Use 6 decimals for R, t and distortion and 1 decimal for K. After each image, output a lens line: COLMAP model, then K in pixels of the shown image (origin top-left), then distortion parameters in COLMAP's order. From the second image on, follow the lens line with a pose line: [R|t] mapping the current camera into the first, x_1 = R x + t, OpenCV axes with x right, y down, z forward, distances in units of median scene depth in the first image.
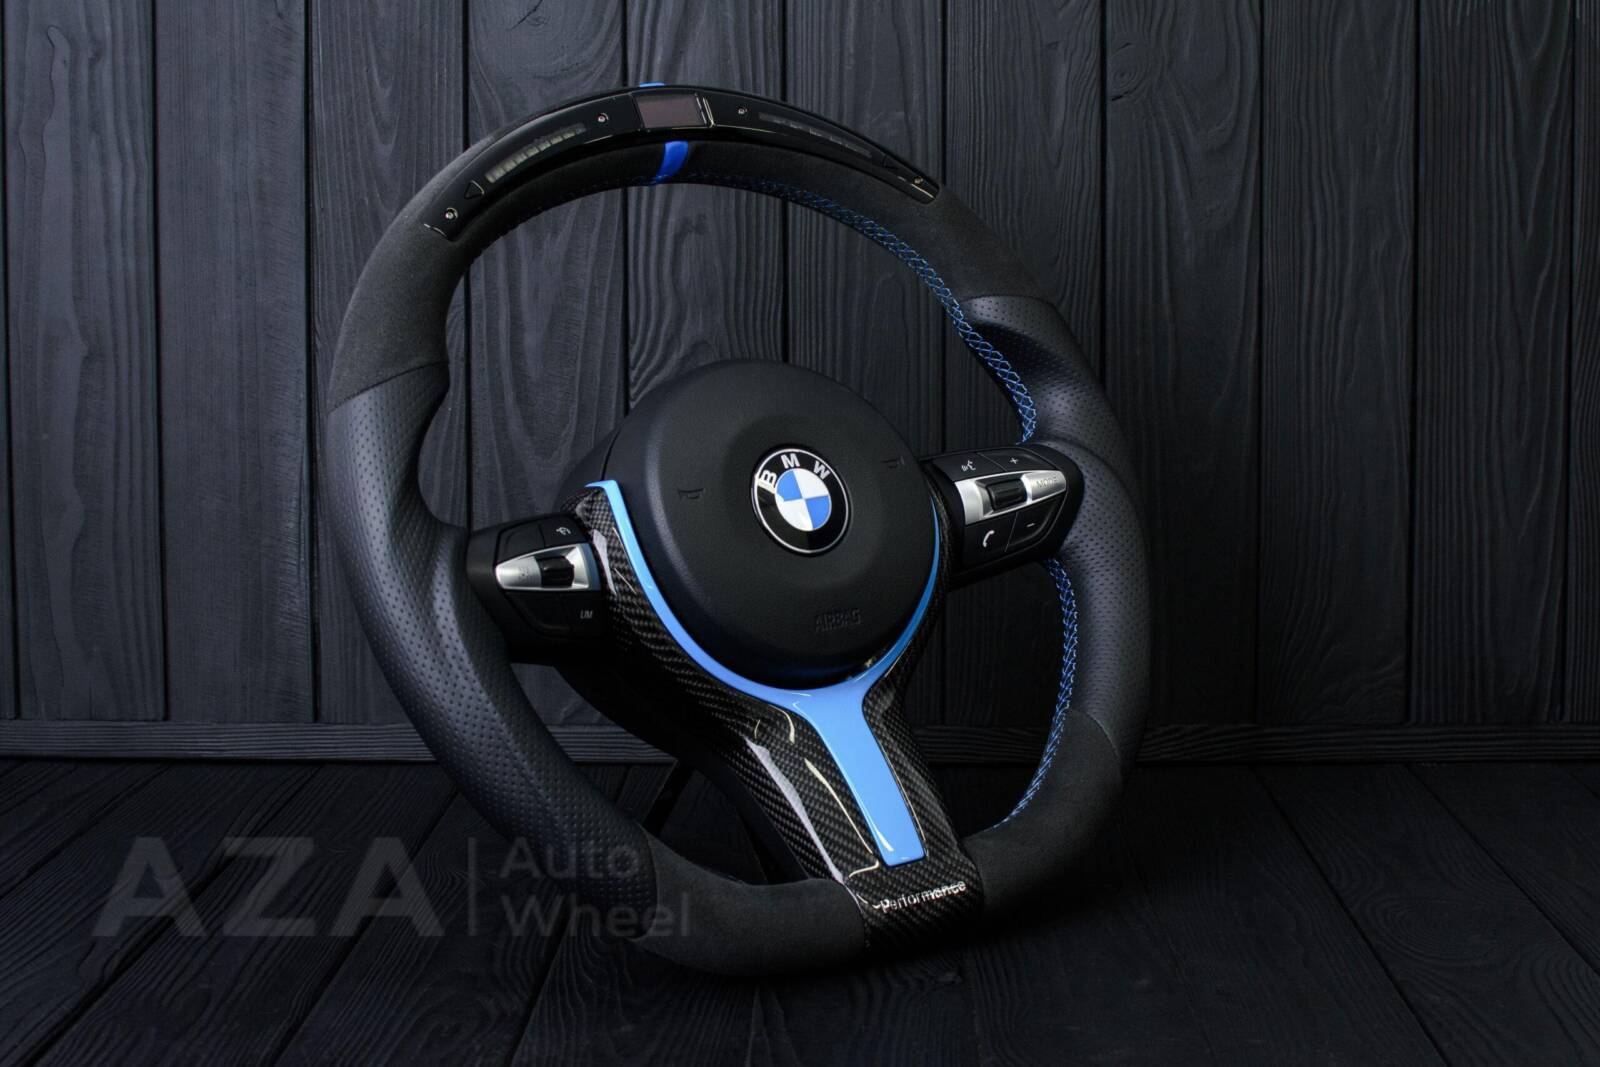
lens RADIAL K [[2525.5, 0, 800.0], [0, 2525.5, 533.5], [0, 0, 1]] dist [-0.166463, 0.064416]
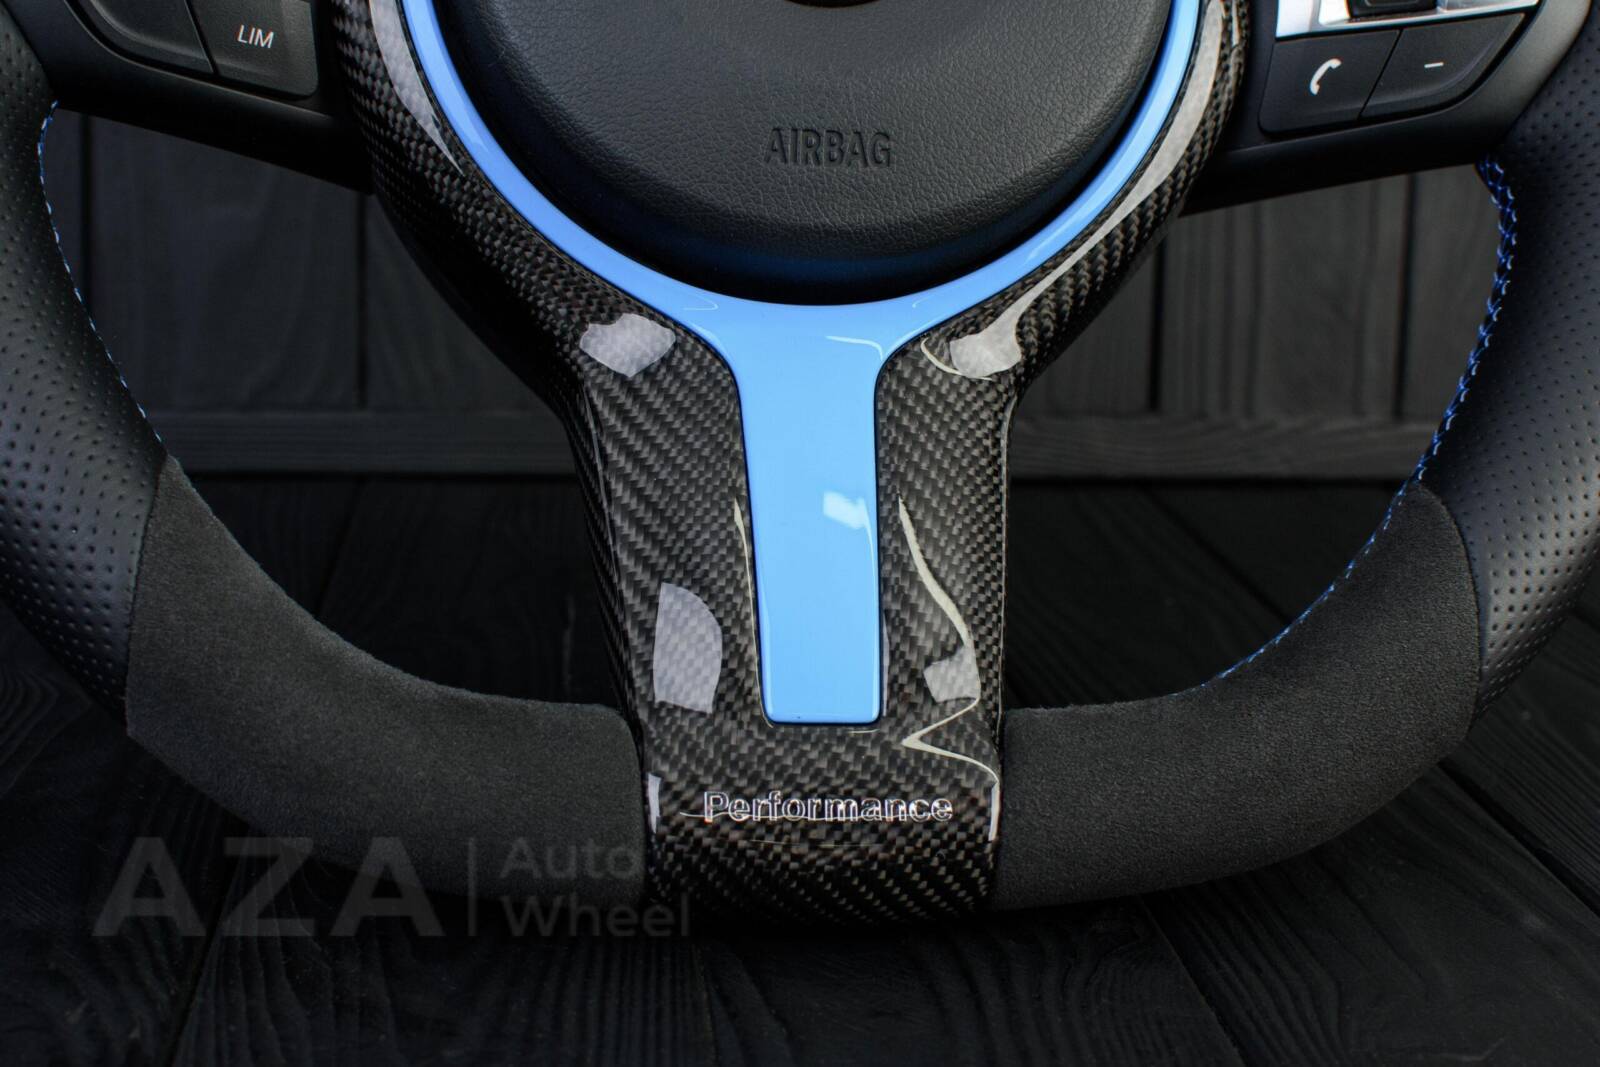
lens RADIAL K [[2464.8, 0, 800.0], [0, 2464.8, 533.5], [0, 0, 1]] dist [-0.172659, 0.091162]
pose [[0.991466, 0.004389, 0.130291, -0.057114], [-0.017300, 0.995023, 0.098131, 0.066656], [-0.129212, -0.099547, 0.986608, 0.596794]]
